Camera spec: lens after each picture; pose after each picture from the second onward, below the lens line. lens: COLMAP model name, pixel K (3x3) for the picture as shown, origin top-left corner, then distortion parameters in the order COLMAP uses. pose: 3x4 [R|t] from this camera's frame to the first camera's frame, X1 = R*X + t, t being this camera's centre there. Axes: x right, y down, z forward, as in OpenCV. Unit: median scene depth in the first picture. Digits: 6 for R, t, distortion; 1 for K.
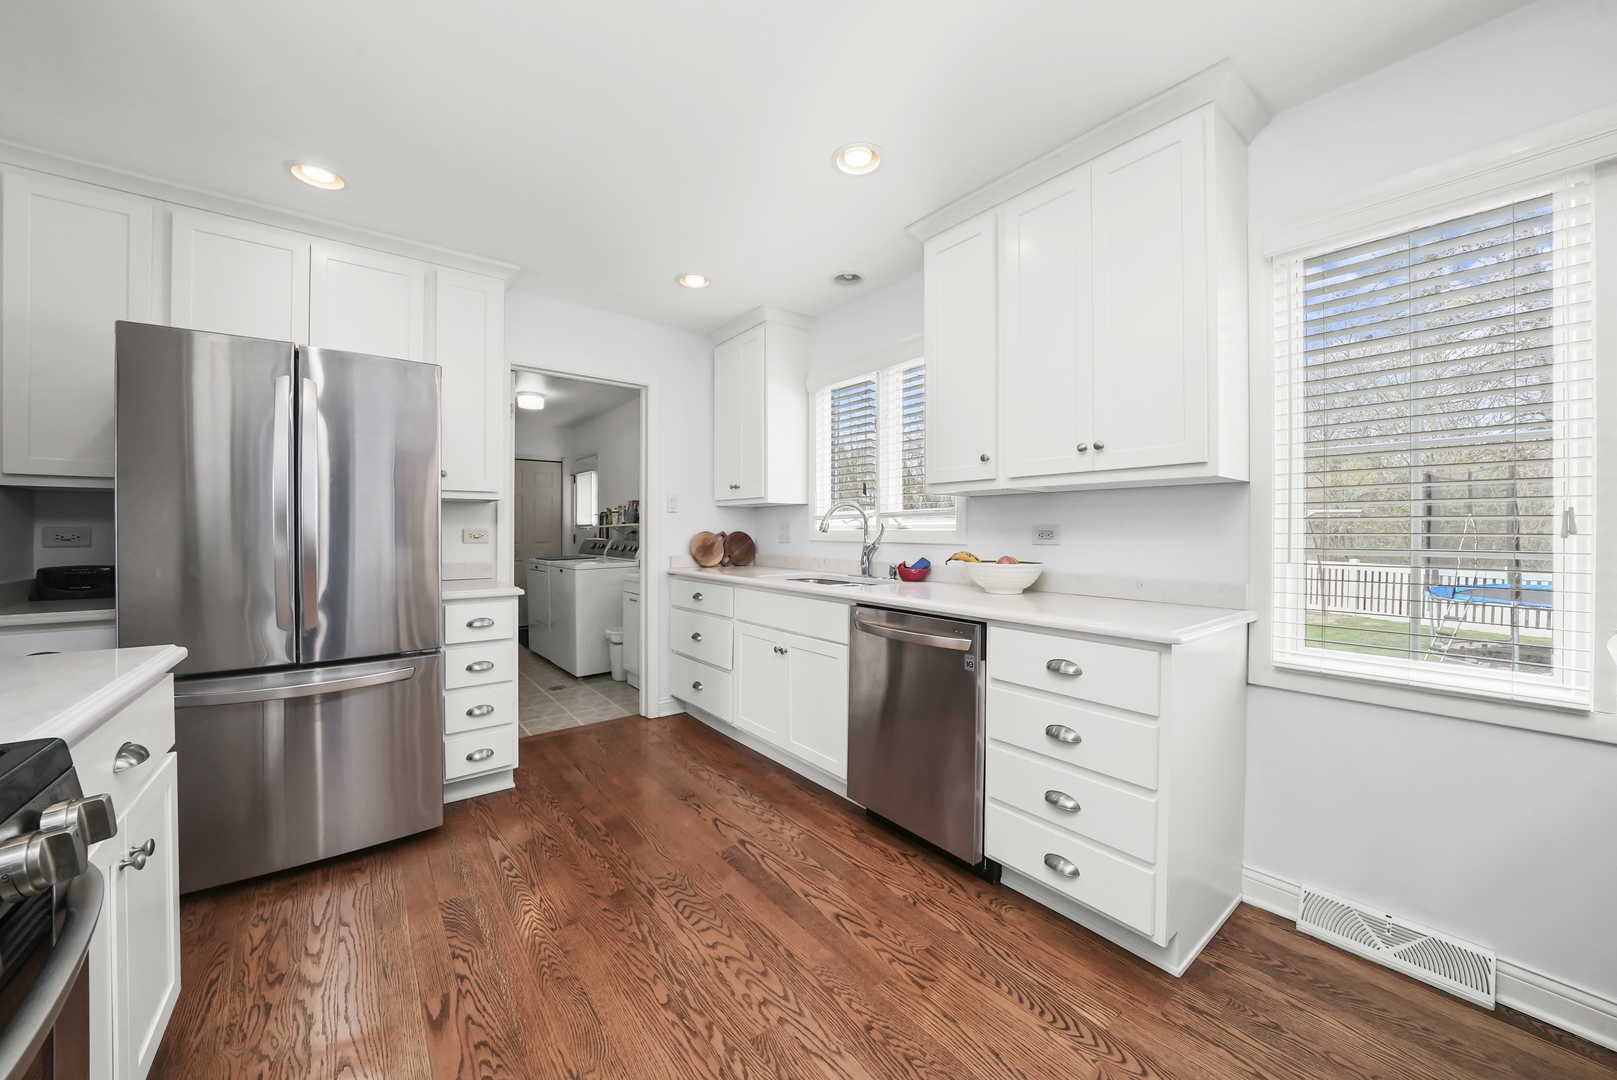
lens RADIAL K [[580.5, 0, 812.3], [0, 580.5, 533.9], [0, 0, 1]] dist [-0.023558, 0.000029]
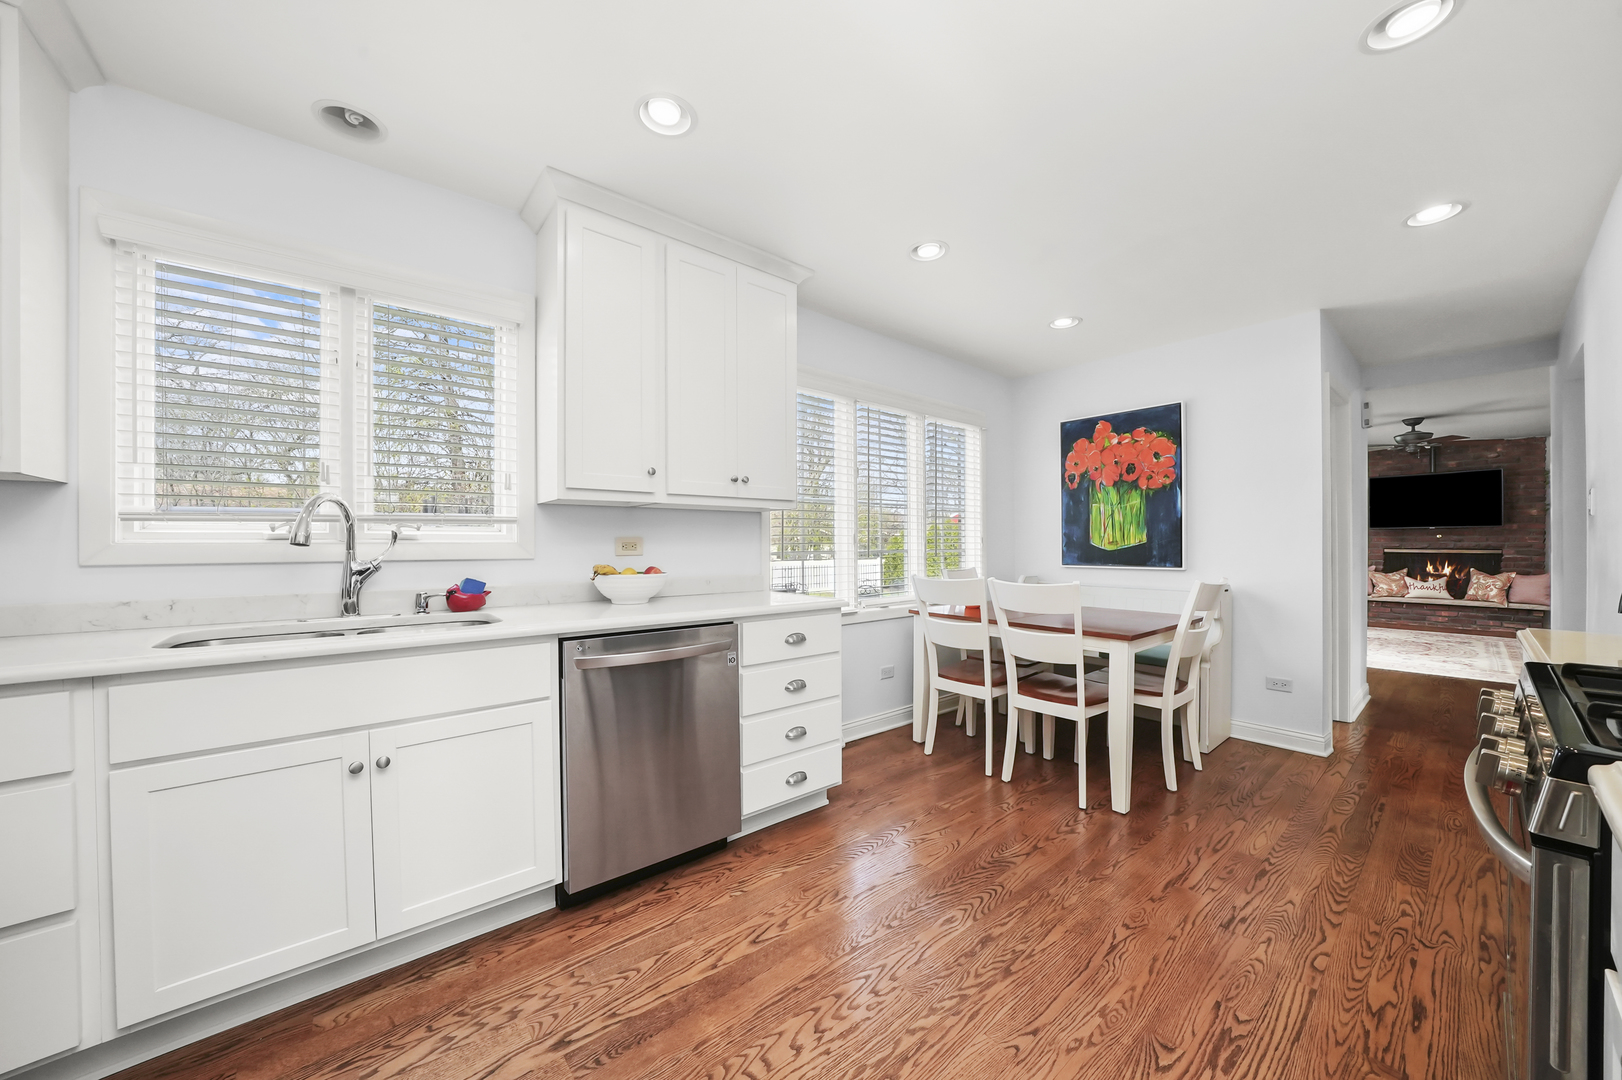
lens RADIAL K [[570.3, 0, 812.5], [0, 570.3, 546.4], [0, 0, 1]] dist [-0.028423, 0.003323]
pose [[-0.019856, -0.007773, 0.999773, -0.685361], [0.007646, 0.999939, 0.007926, -0.003477], [-0.999774, 0.007802, -0.019796, 0.701586]]
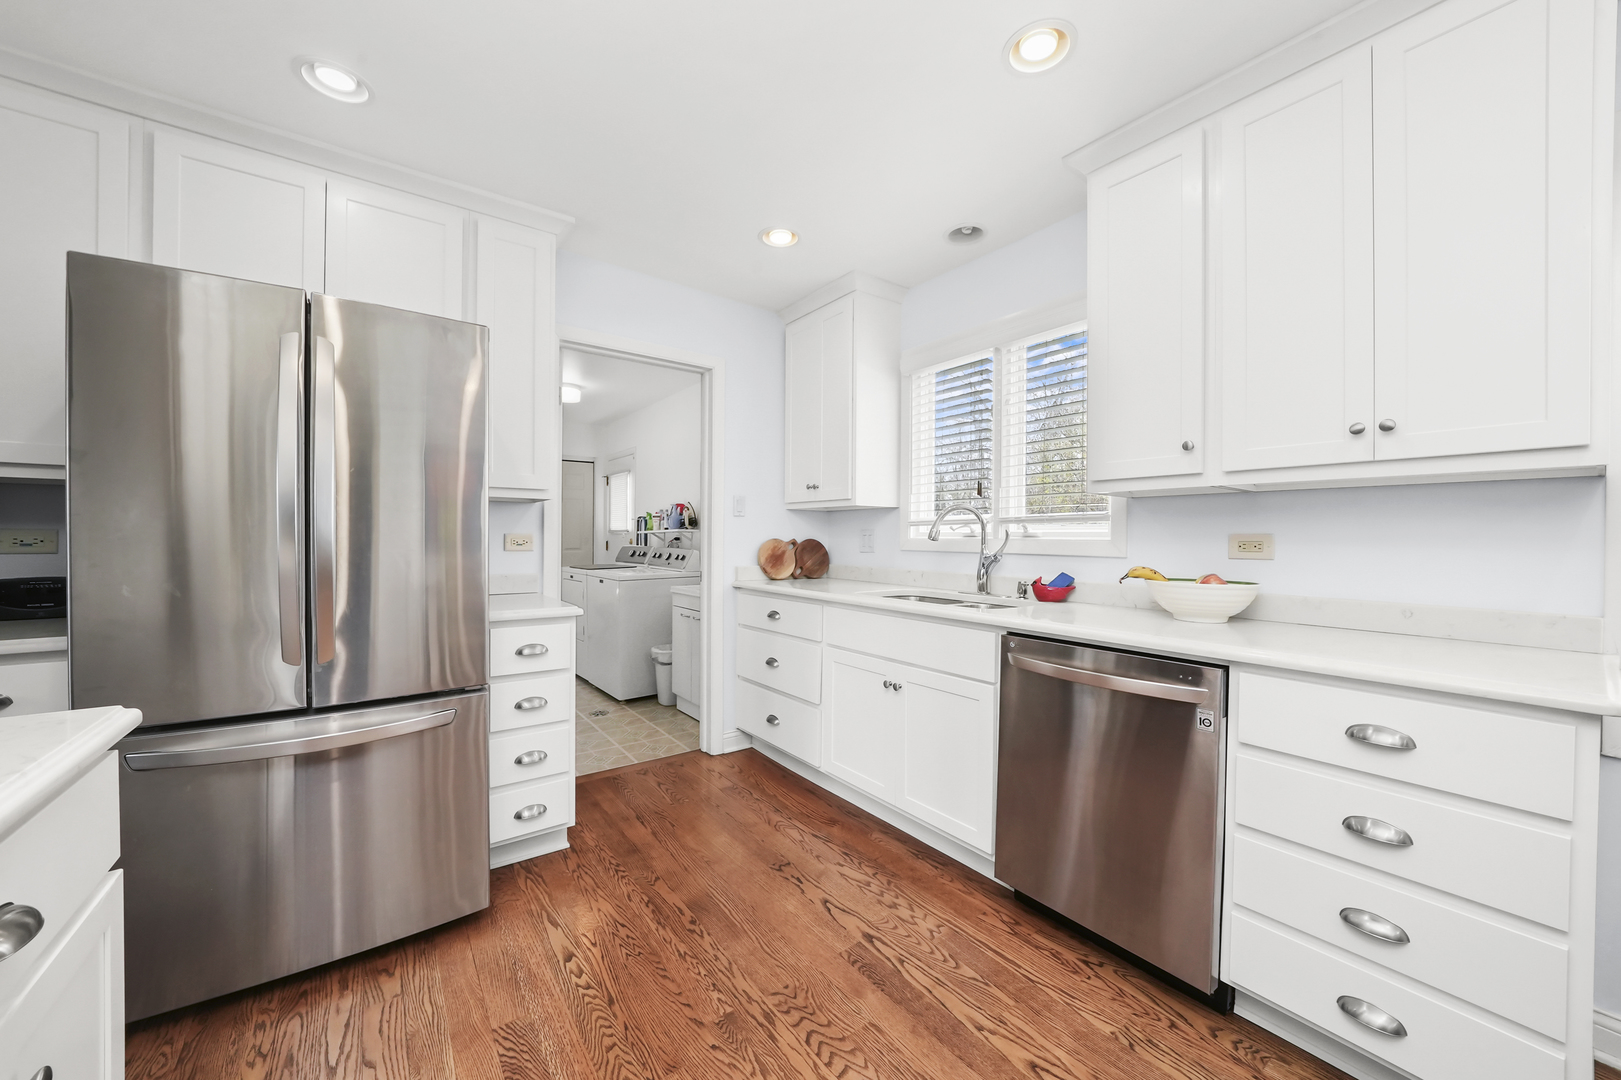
lens RADIAL K [[595.0, 0, 813.0], [0, 595.0, 544.8], [0, 0, 1]] dist [-0.019317, 0.000583]
pose [[0.999472, 0.006778, -0.031767, -0.166449], [-0.006594, 0.999961, 0.005883, -0.001103], [0.031805, -0.005671, 0.999478, 0.192325]]
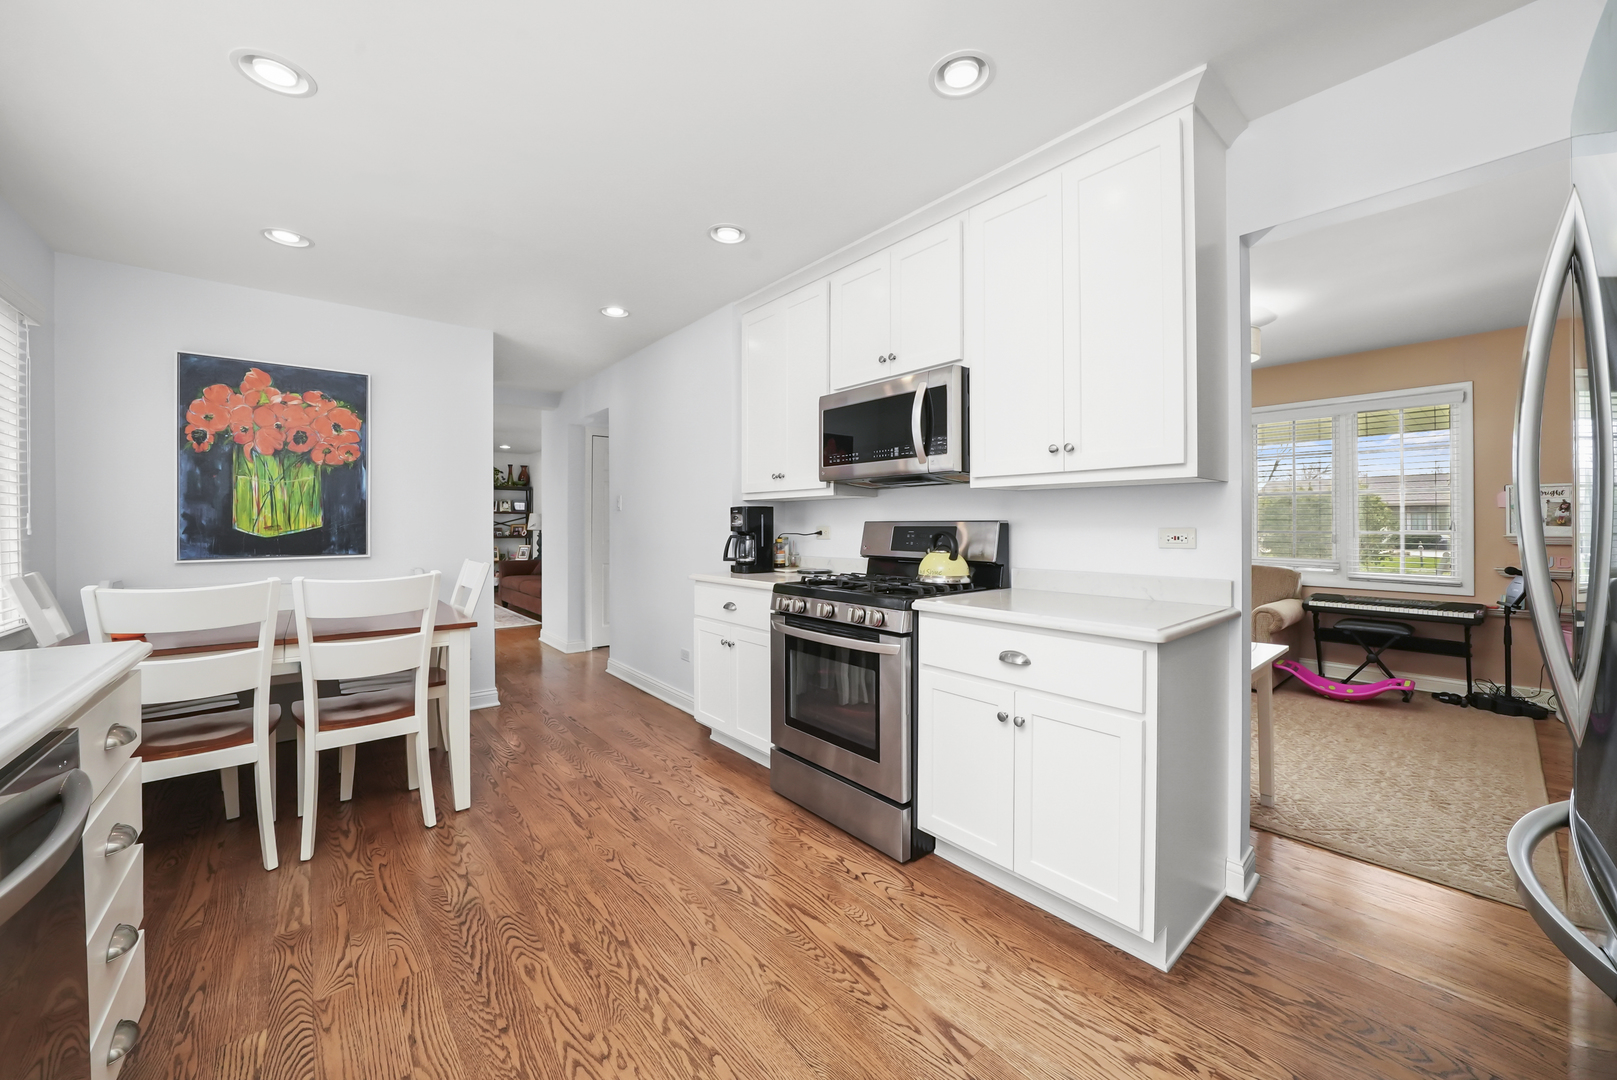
lens RADIAL K [[603.7, 0, 810.3], [0, 603.7, 521.8], [0, 0, 1]] dist [-0.016828, 0.000257]
pose [[-0.999683, -0.000536, -0.025182, -0.237653], [-0.000501, 0.999999, -0.001392, -0.006261], [0.025183, -0.001379, -0.999682, 1.200168]]
